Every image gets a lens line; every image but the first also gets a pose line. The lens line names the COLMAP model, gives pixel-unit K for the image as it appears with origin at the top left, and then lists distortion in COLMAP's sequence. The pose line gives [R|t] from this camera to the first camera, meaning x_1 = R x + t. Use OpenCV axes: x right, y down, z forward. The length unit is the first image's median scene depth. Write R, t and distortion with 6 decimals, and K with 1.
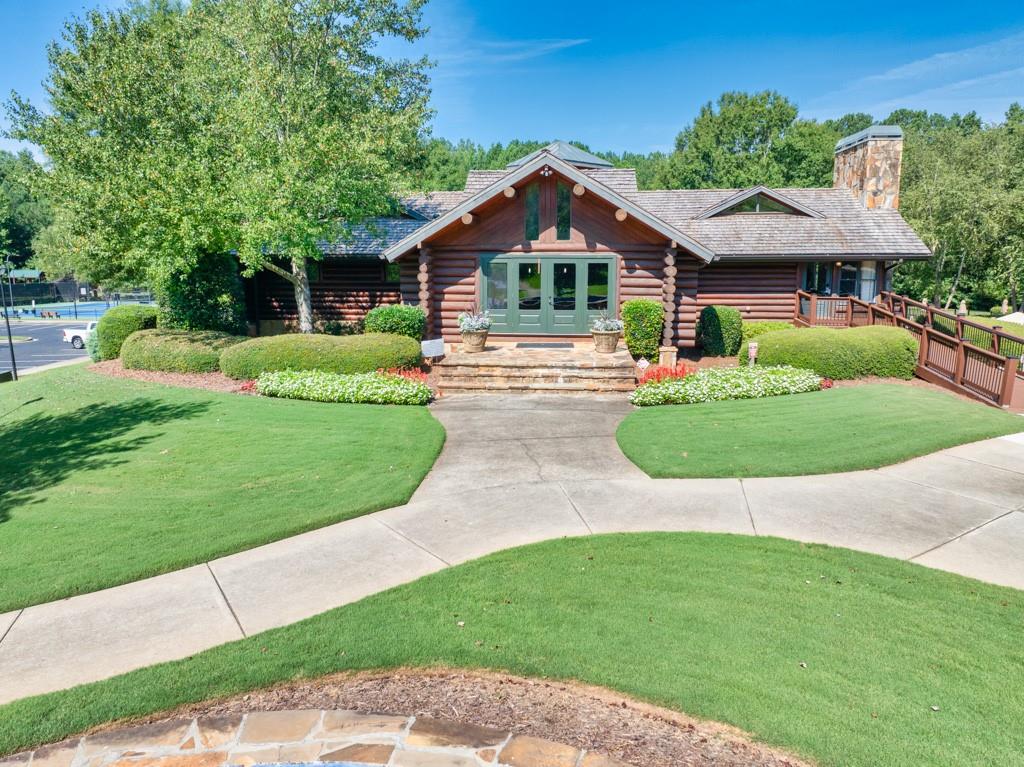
lens RADIAL K [[717.2, 0, 568.7], [0, 717.2, 384.7], [0, 0, 1]] dist [-0.027752, -0.004994]
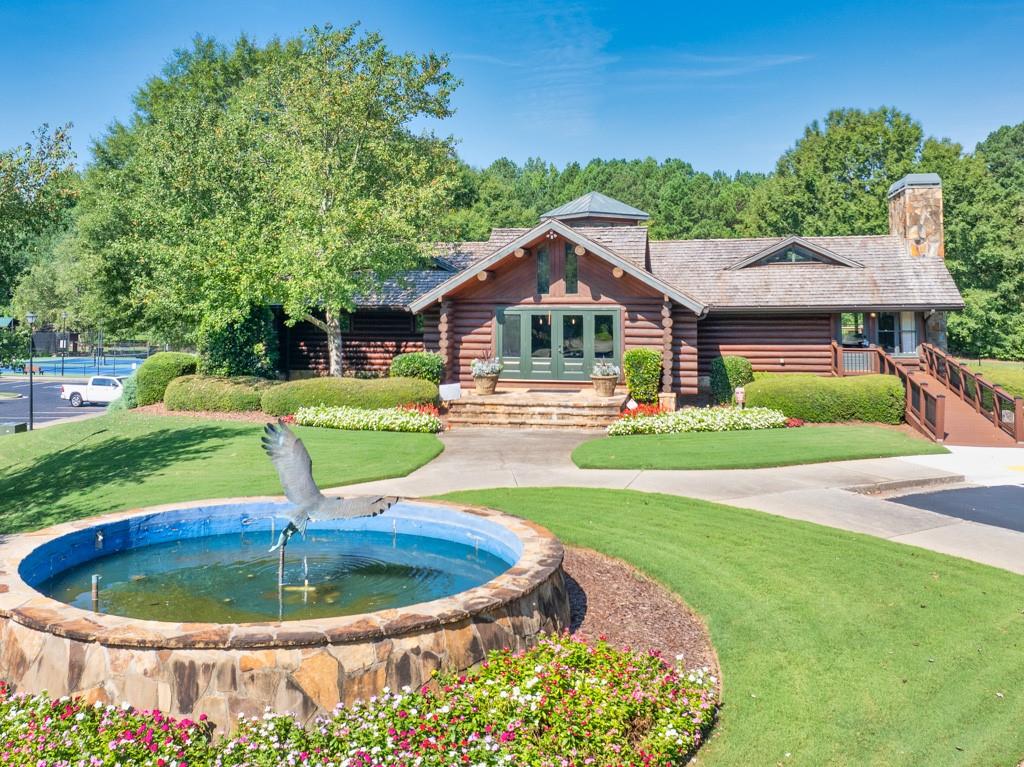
lens RADIAL K [[752.6, 0, 512.7], [0, 752.6, 319.8], [0, 0, 1]] dist [-0.008705, -0.005749]
pose [[0.992898, 0.001194, -0.118963, 0.042490], [-0.020190, 0.987136, -0.158601, 0.020999], [0.117243, 0.159877, 0.980150, -0.130544]]
